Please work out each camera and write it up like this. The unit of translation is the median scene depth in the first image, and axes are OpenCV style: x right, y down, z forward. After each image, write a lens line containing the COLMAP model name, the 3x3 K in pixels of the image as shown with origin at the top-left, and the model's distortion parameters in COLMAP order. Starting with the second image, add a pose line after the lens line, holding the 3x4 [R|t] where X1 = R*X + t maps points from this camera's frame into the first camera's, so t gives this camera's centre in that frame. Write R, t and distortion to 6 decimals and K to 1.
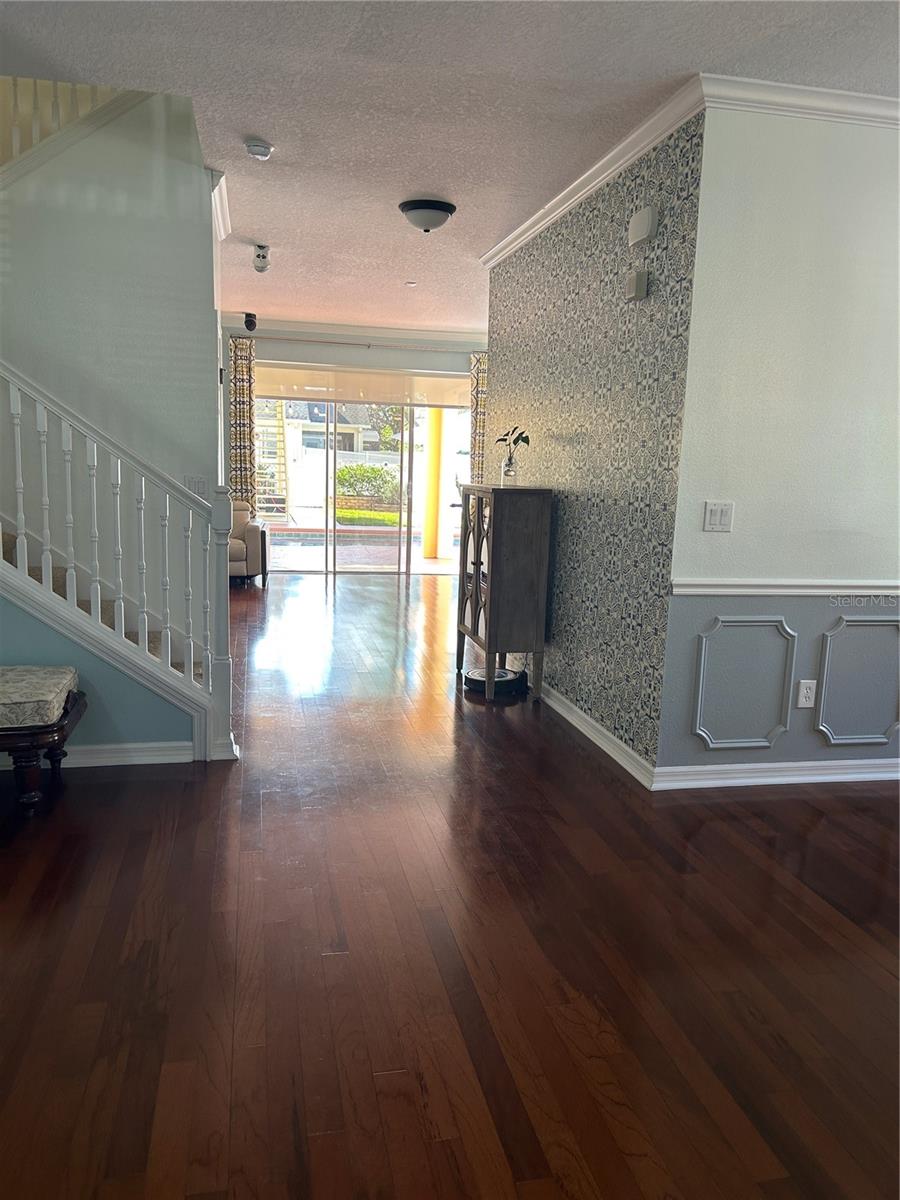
lens RADIAL K [[894.1, 0, 455.6], [0, 894.1, 601.4], [0, 0, 1]] dist [0.049291, -0.055431]
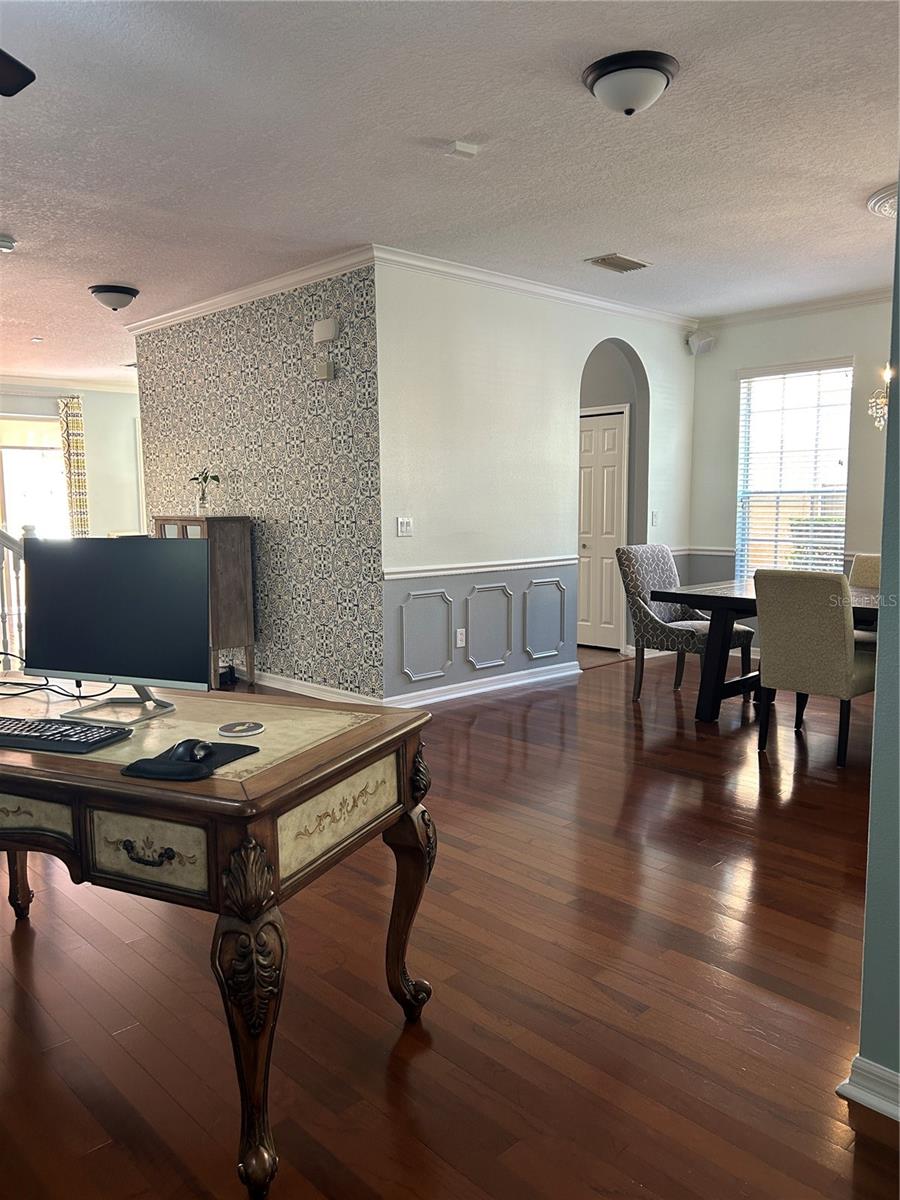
lens RADIAL K [[894.1, 0, 446.6], [0, 894.1, 599.6], [0, 0, 1]] dist [0.049291, -0.055431]
pose [[0.852883, -0.102011, 0.512040, -0.408160], [0.120714, 0.992682, -0.003302, 0.039522], [-0.507956, 0.064627, 0.858955, -0.306891]]
